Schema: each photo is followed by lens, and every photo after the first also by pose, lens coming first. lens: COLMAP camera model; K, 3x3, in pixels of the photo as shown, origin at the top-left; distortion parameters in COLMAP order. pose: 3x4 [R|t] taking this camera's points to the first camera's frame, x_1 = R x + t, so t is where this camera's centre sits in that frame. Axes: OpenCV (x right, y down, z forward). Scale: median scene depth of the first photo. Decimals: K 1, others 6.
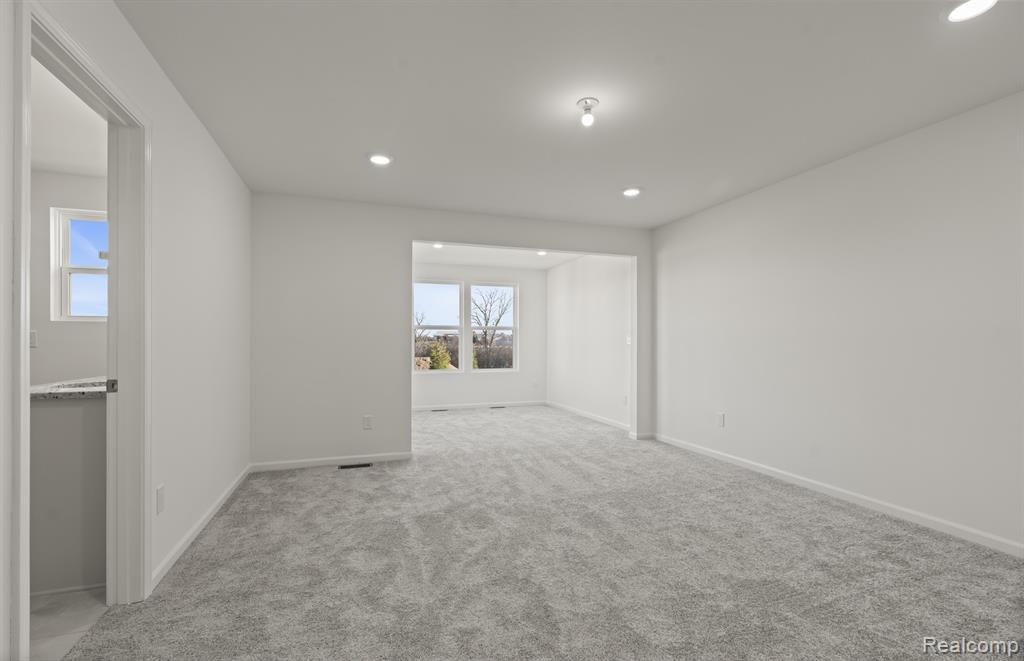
lens RADIAL K [[448.7, 0, 511.7], [0, 448.7, 340.5], [0, 0, 1]] dist [0.000304, 0.000126]
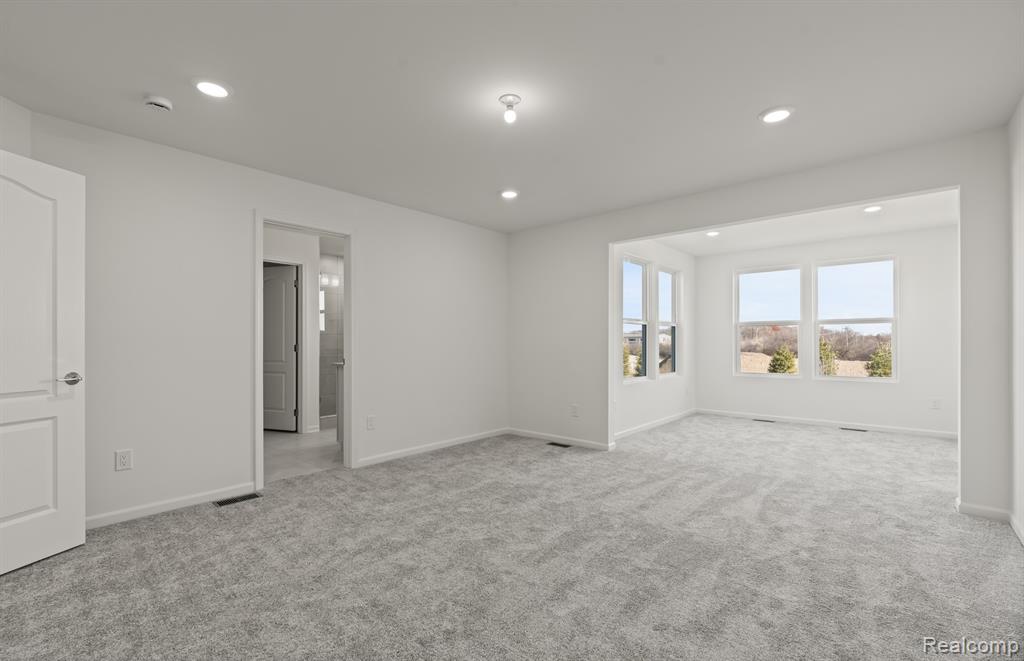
lens RADIAL K [[448.7, 0, 511.7], [0, 448.7, 340.5], [0, 0, 1]] dist [0.000304, 0.000126]
pose [[0.500398, -0.003046, -0.865790, 0.683507], [0.004047, 0.999991, -0.001179, 0.005938], [0.865786, -0.002914, 0.500406, 0.332682]]
